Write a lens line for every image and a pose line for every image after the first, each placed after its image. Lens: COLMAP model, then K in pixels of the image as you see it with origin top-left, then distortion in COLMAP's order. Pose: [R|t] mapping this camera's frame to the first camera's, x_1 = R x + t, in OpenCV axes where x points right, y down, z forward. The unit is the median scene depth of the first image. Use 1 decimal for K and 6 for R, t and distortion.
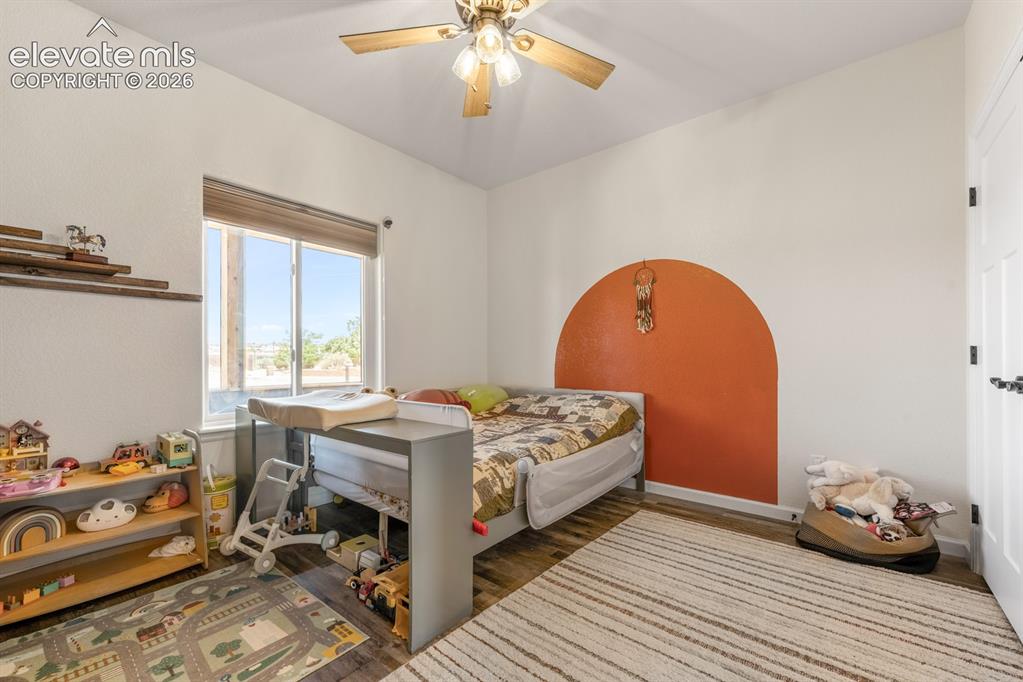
lens RADIAL K [[408.3, 0, 517.7], [0, 408.3, 360.6], [0, 0, 1]] dist [-0.003961, 0.001624]
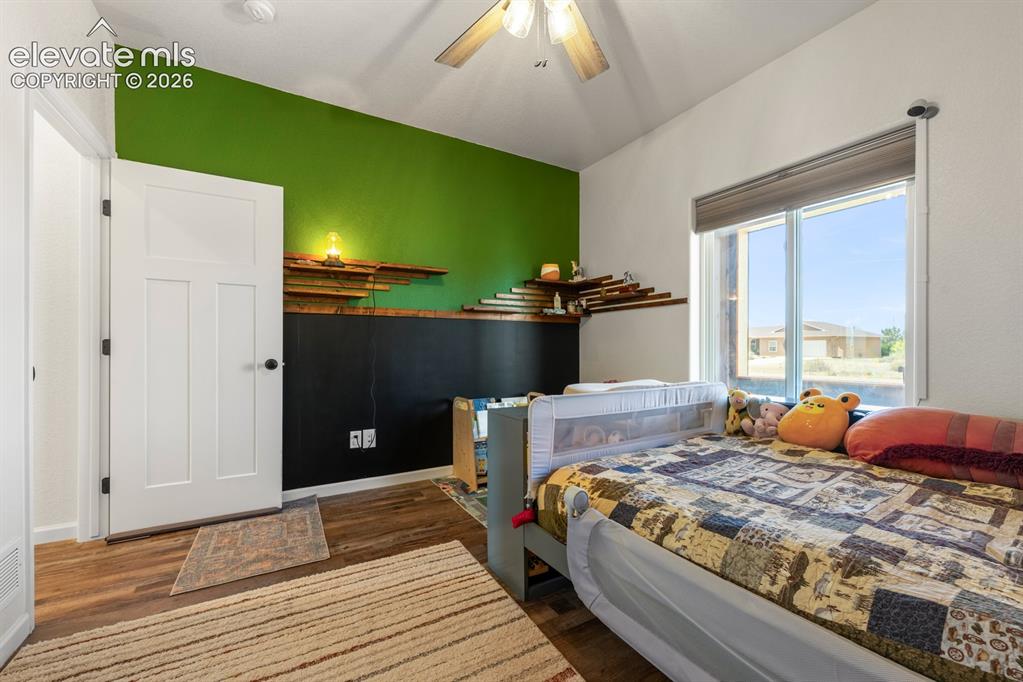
lens RADIAL K [[408.3, 0, 511.4], [0, 408.3, 347.0], [0, 0, 1]] dist [-0.003961, 0.001624]
pose [[-0.351797, -0.004326, -0.936067, 0.553172], [-0.001719, 0.999991, -0.003975, -0.002103], [0.936075, 0.000211, -0.351801, 0.879077]]
